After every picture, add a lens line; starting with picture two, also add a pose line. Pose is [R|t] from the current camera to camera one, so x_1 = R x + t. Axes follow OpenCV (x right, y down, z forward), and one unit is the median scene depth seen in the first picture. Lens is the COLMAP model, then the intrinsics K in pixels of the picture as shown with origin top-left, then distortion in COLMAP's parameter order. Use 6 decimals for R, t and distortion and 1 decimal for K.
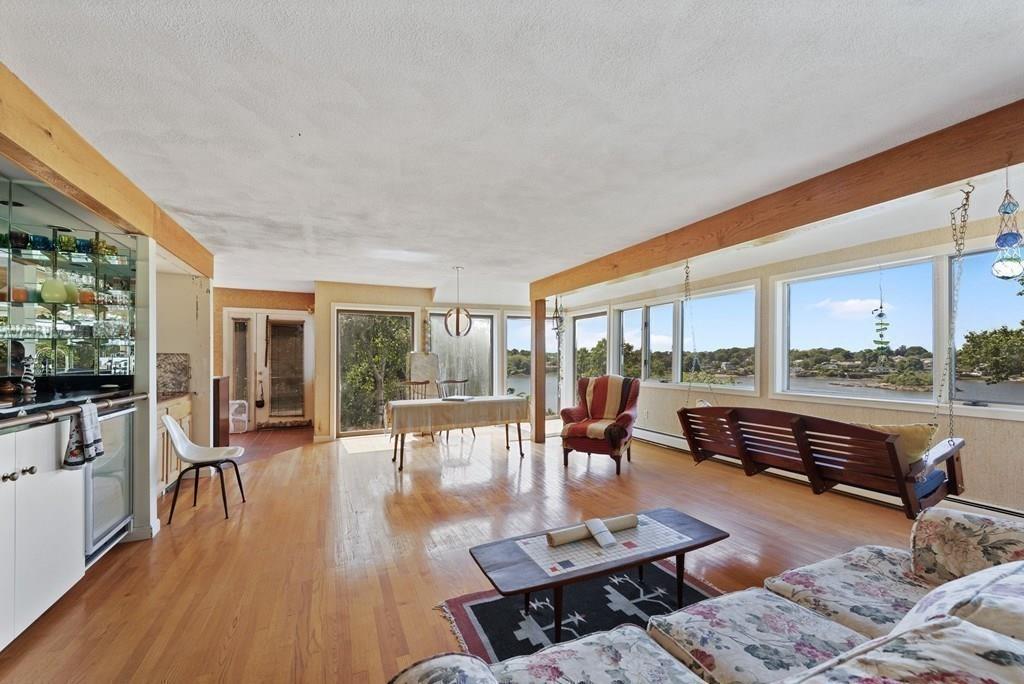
lens RADIAL K [[404.4, 0, 513.1], [0, 404.4, 356.5], [0, 0, 1]] dist [0.008648, -0.000187]
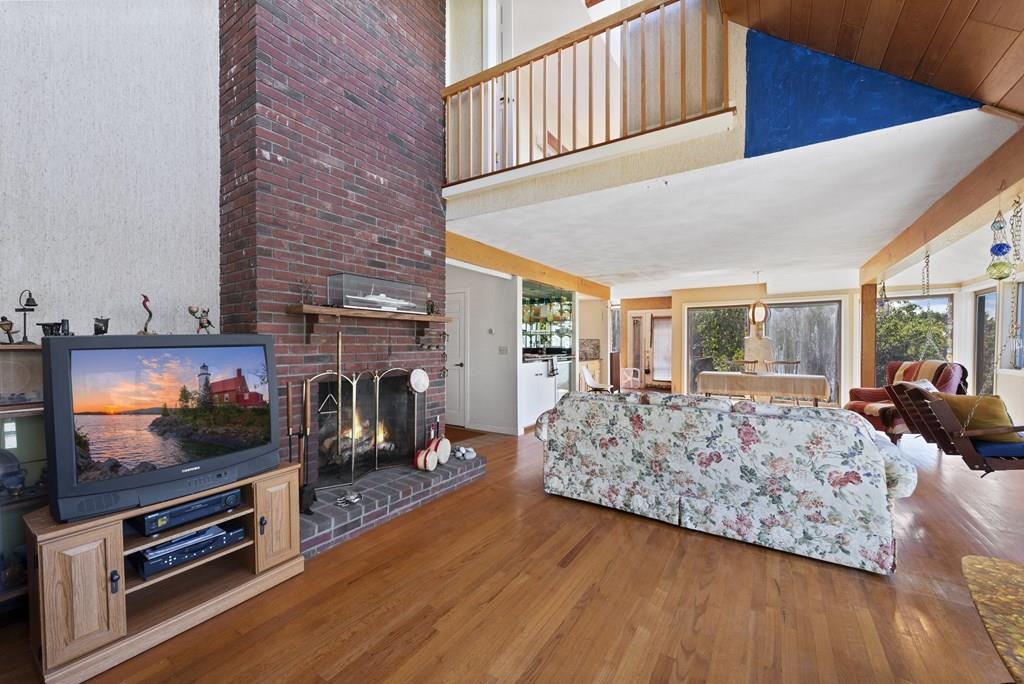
lens RADIAL K [[407.1, 0, 508.6], [0, 407.1, 353.3], [0, 0, 1]] dist [-0.001856, -0.000297]
pose [[0.528977, 0.026039, -0.848236, 0.571497], [0.000375, 0.999522, 0.030917, 0.000357], [0.848636, -0.016672, 0.528714, -0.377197]]
